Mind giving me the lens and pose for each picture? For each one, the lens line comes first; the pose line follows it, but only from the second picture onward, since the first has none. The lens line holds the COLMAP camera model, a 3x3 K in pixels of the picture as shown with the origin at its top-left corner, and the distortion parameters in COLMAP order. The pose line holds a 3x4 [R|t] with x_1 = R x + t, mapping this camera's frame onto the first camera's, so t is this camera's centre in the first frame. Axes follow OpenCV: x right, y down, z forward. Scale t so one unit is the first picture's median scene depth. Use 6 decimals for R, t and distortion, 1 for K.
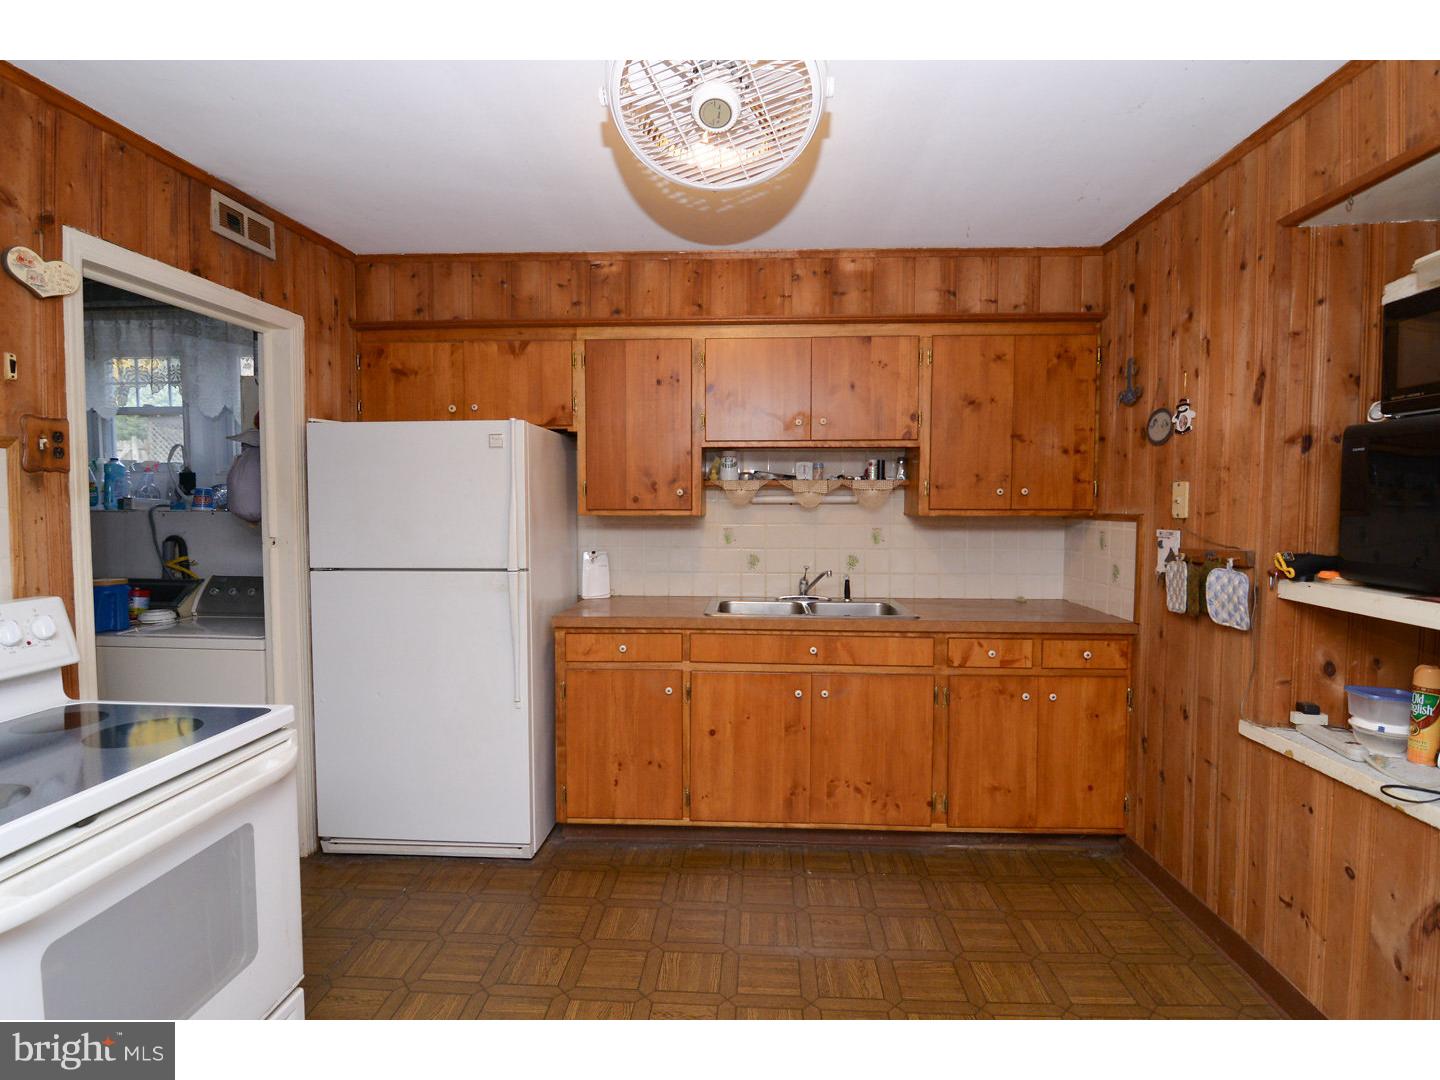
lens RADIAL K [[664.8, 0, 719.4], [0, 664.8, 533.1], [0, 0, 1]] dist [-0.000836, -0.009276]
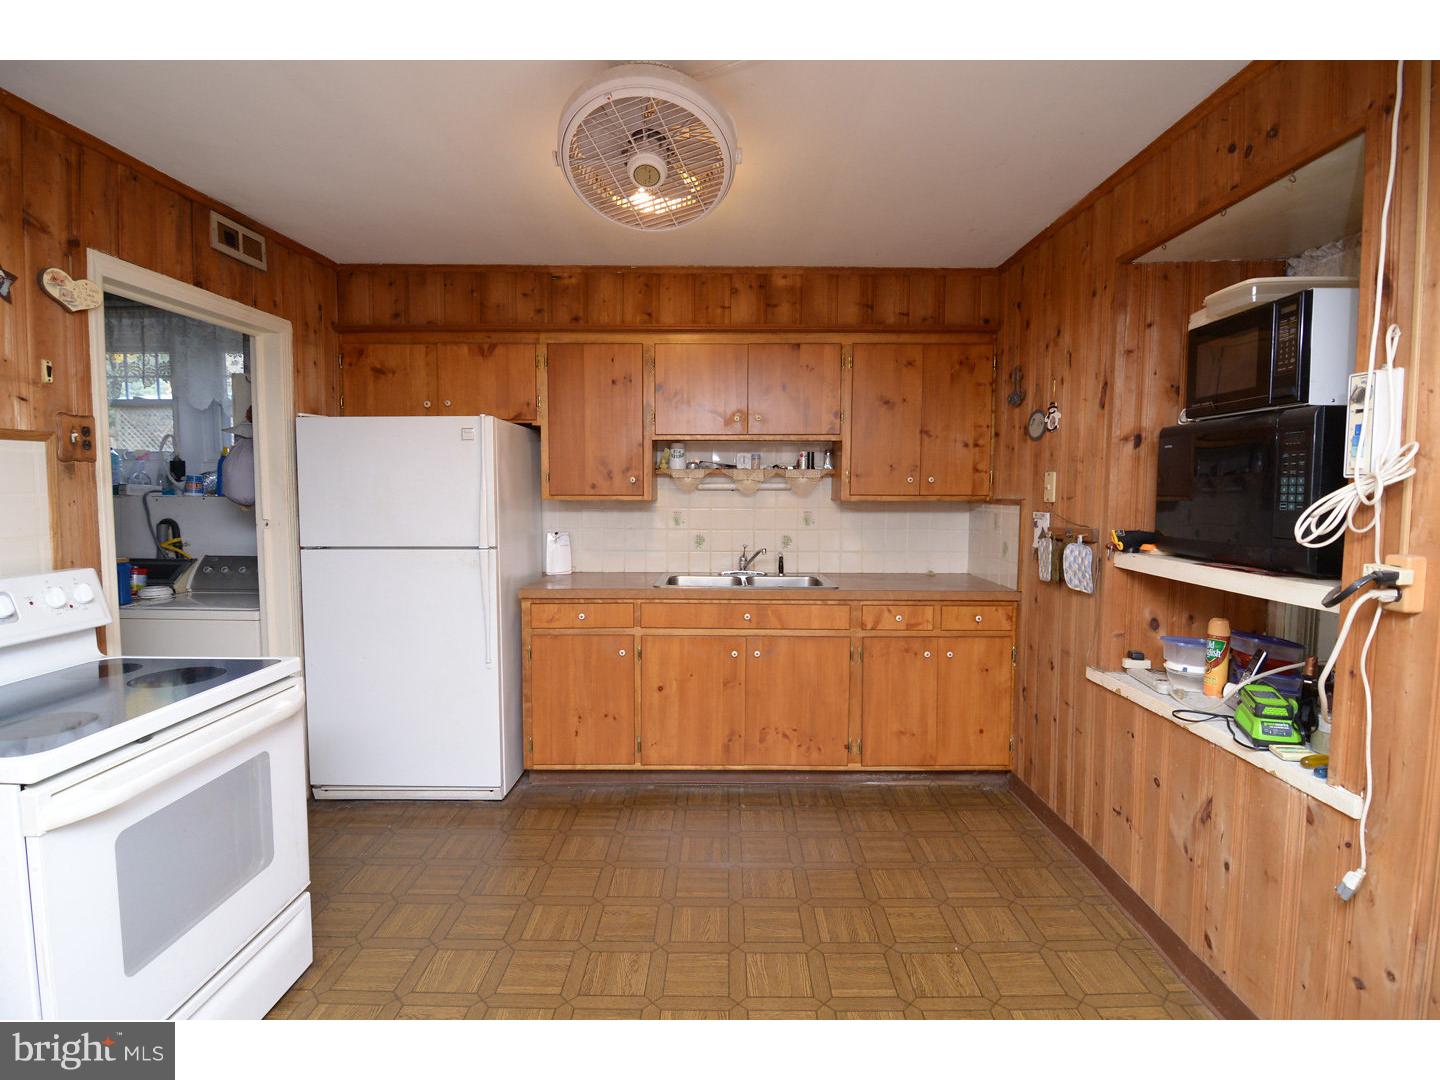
lens RADIAL K [[664.8, 0, 719.4], [0, 664.8, 533.1], [0, 0, 1]] dist [-0.000836, -0.009276]
pose [[0.999089, -0.001541, 0.042643, 0.043746], [0.000715, 0.999812, 0.019387, 0.008322], [-0.042665, -0.019339, 0.998902, -0.153124]]
